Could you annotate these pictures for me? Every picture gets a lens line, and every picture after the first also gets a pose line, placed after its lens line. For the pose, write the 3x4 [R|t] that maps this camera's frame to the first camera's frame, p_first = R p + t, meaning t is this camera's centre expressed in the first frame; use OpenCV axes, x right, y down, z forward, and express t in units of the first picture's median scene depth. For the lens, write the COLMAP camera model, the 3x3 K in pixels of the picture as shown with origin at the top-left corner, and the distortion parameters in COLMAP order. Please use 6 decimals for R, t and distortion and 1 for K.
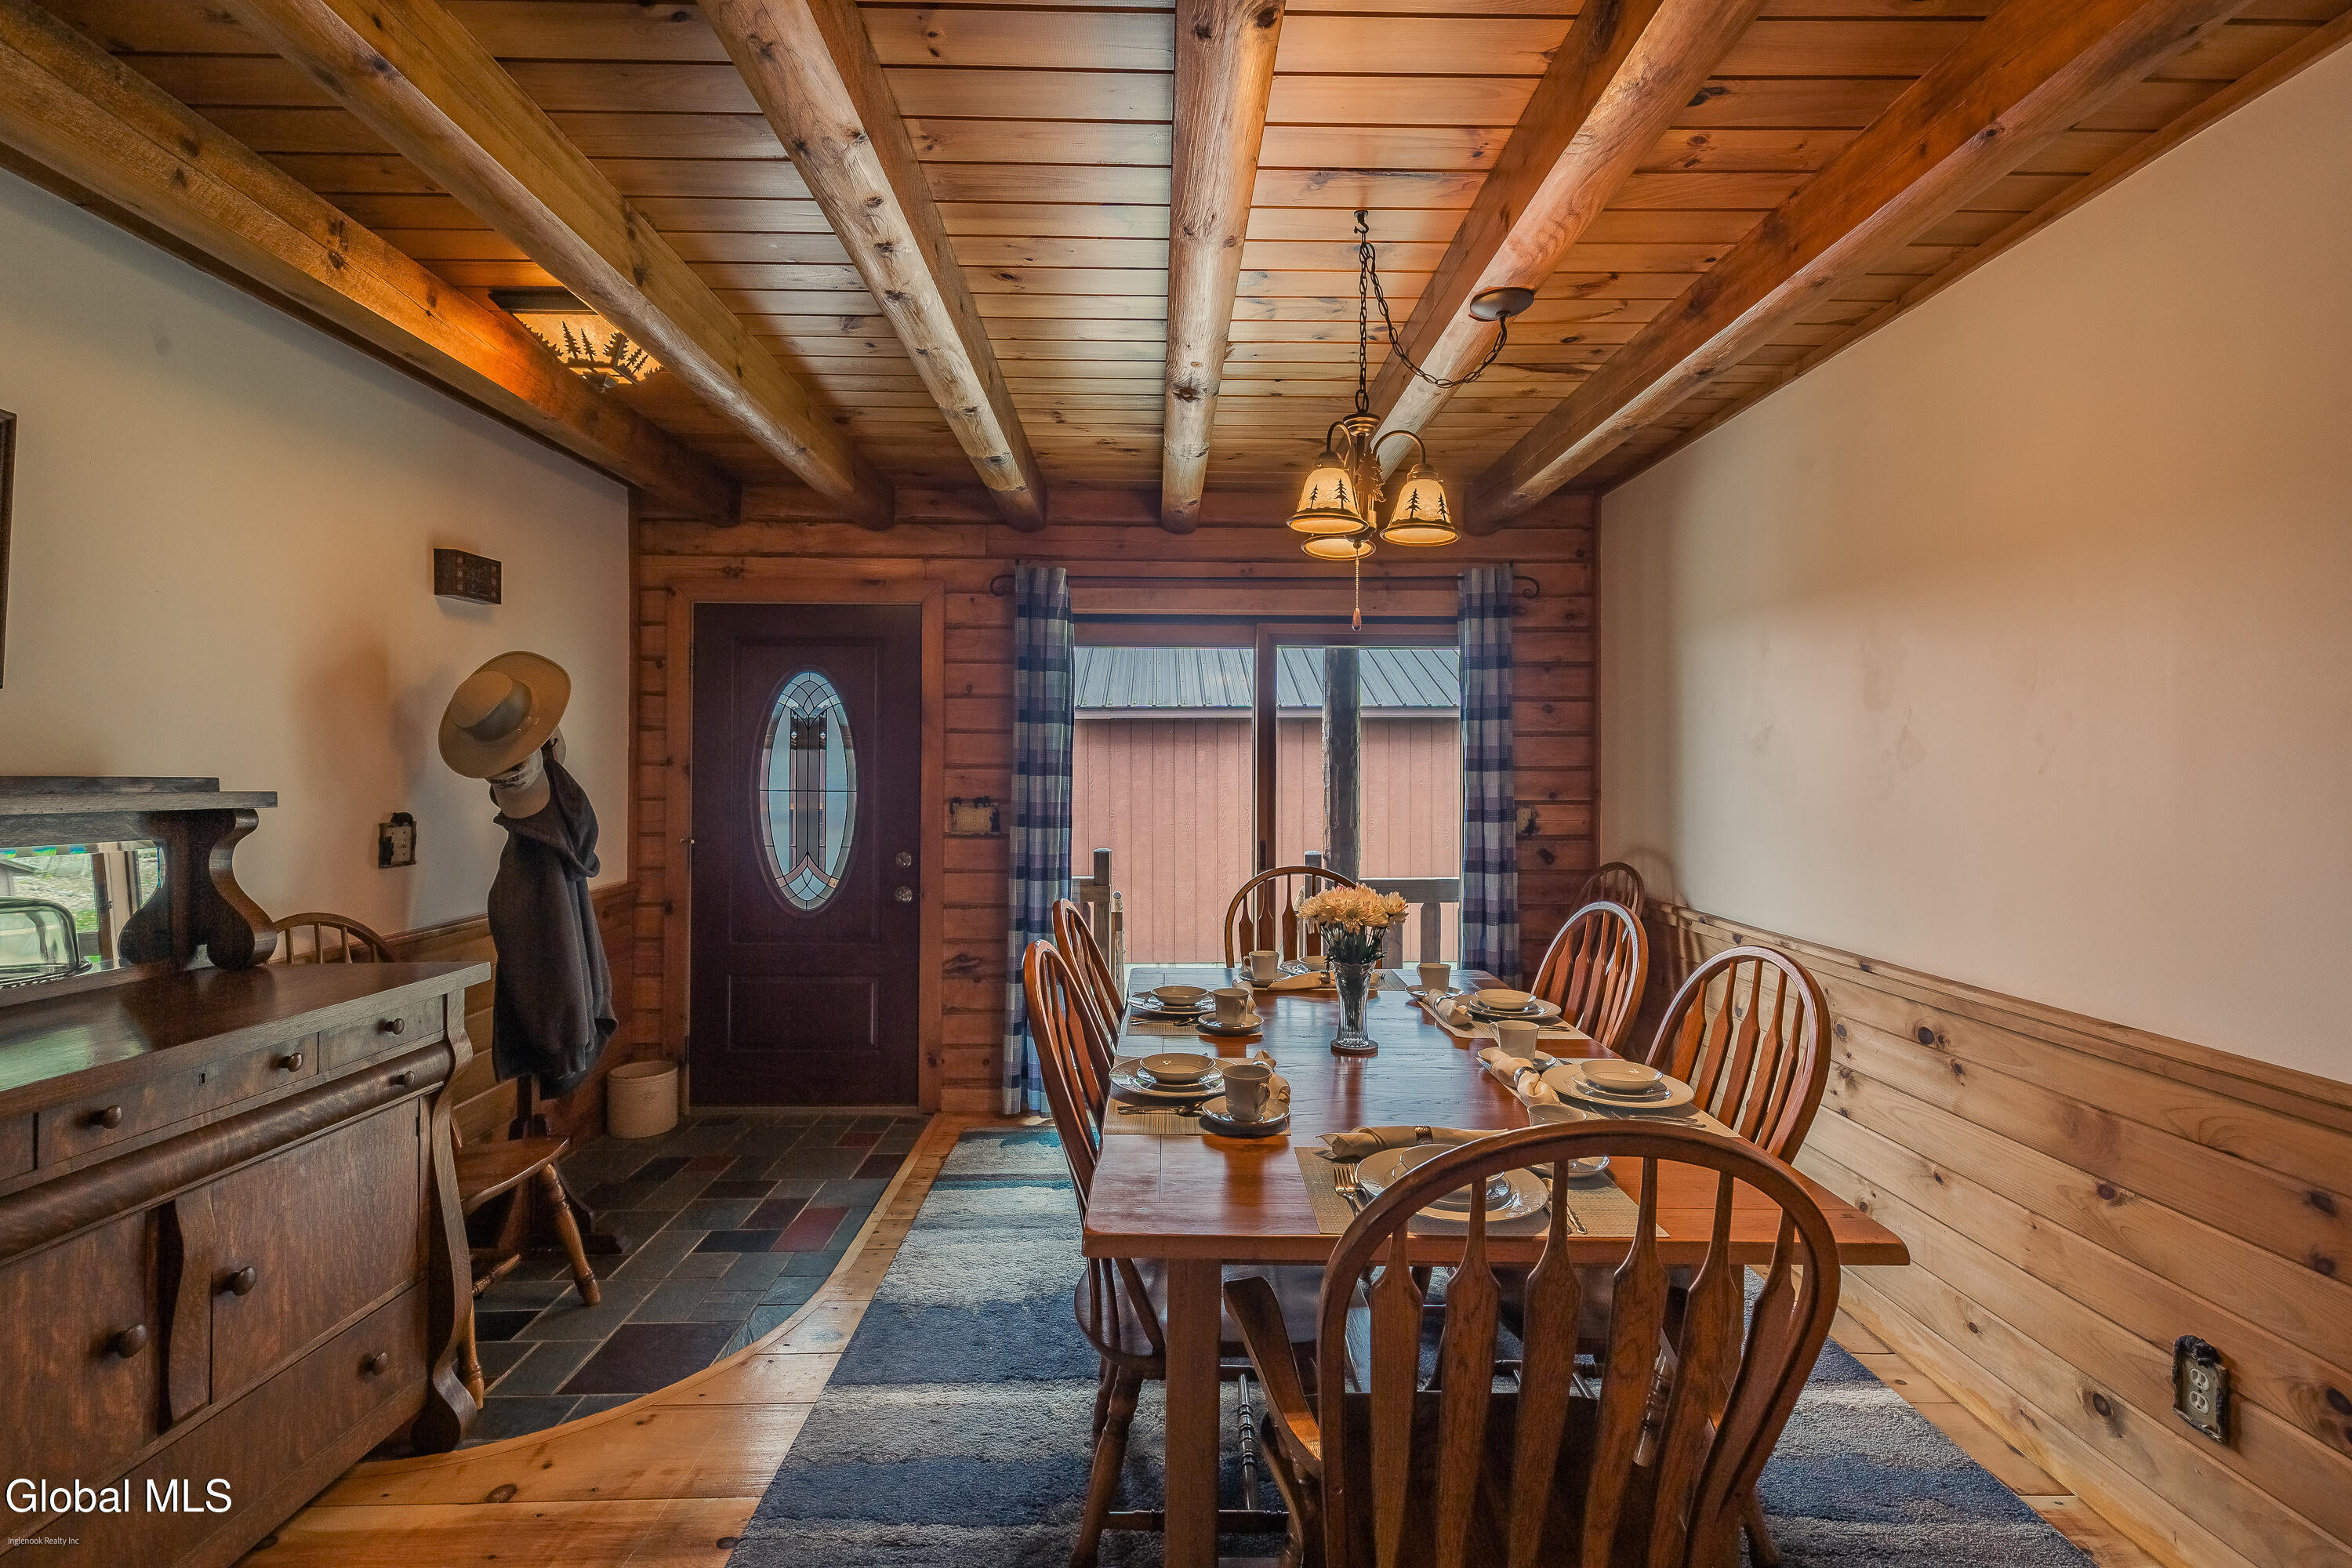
lens RADIAL K [[1055.3, 0, 1174.5], [0, 1055.3, 769.9], [0, 0, 1]] dist [0.008418, -0.001523]
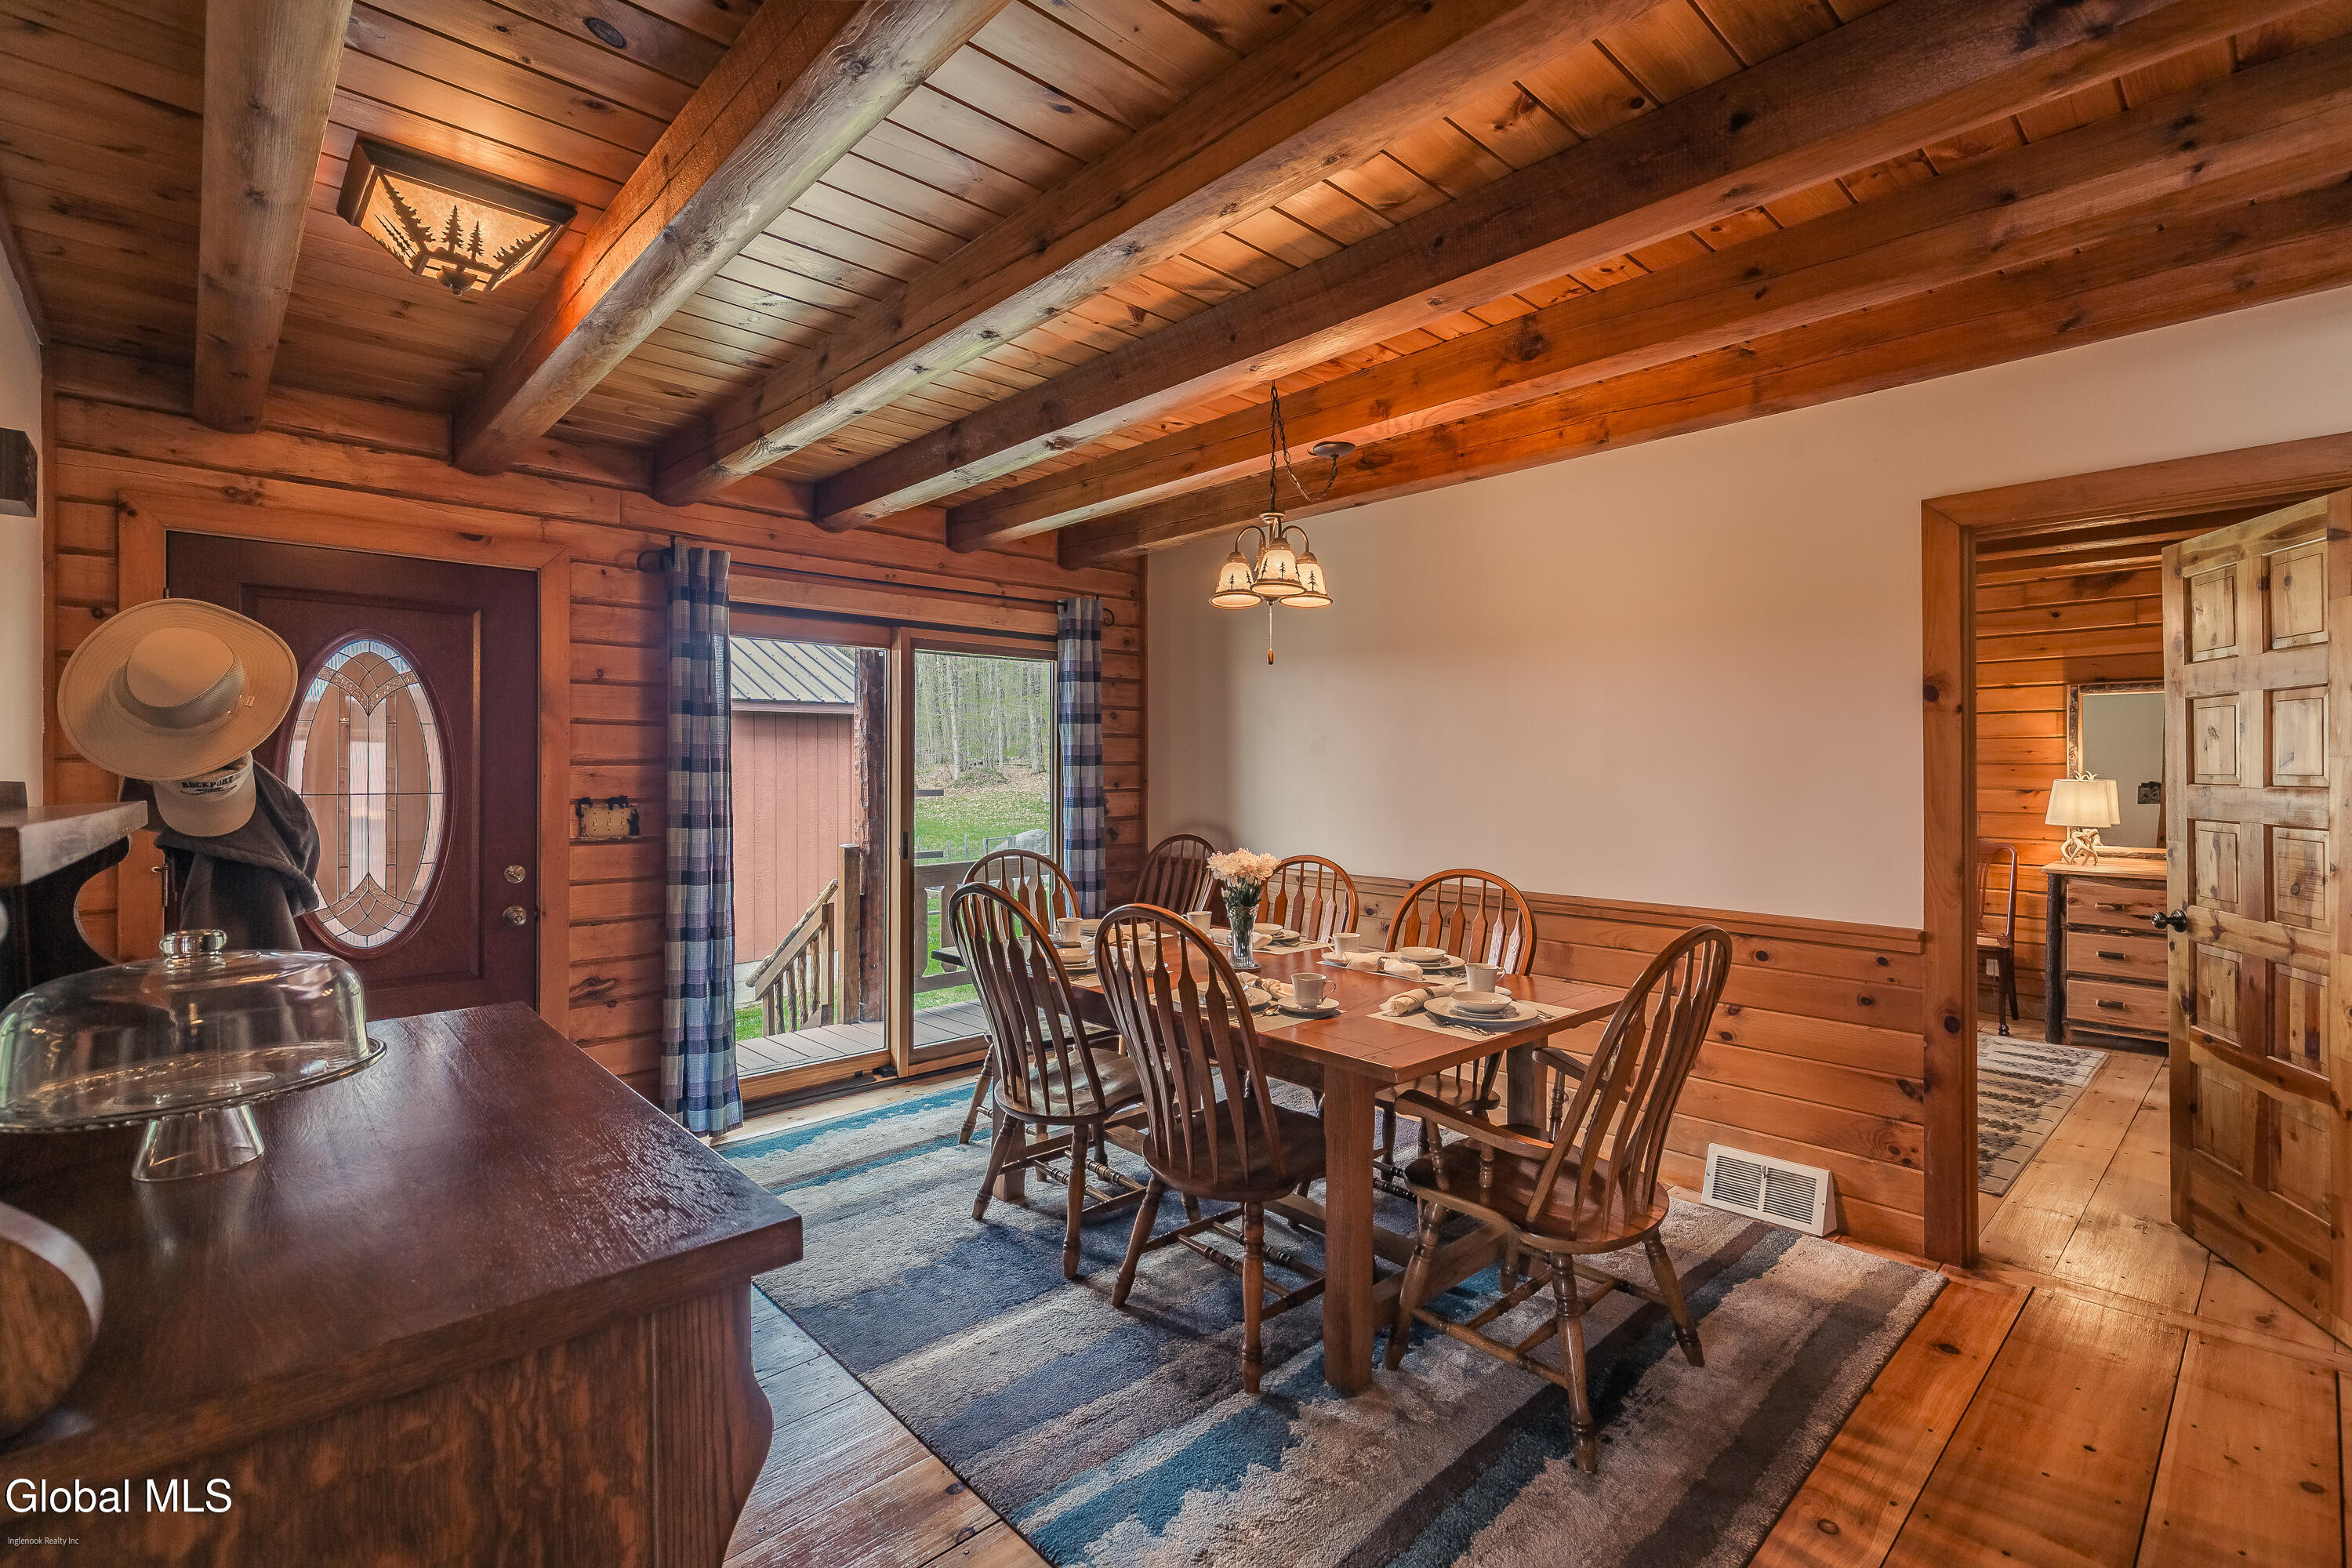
lens RADIAL K [[1055.3, 0, 1180.2], [0, 1055.3, 766.2], [0, 0, 1]] dist [0.008418, -0.001523]
pose [[0.741808, -0.003733, 0.670602, -0.427926], [0.002614, 0.999993, 0.002675, -0.001075], [-0.670607, -0.000232, 0.741813, 0.024720]]
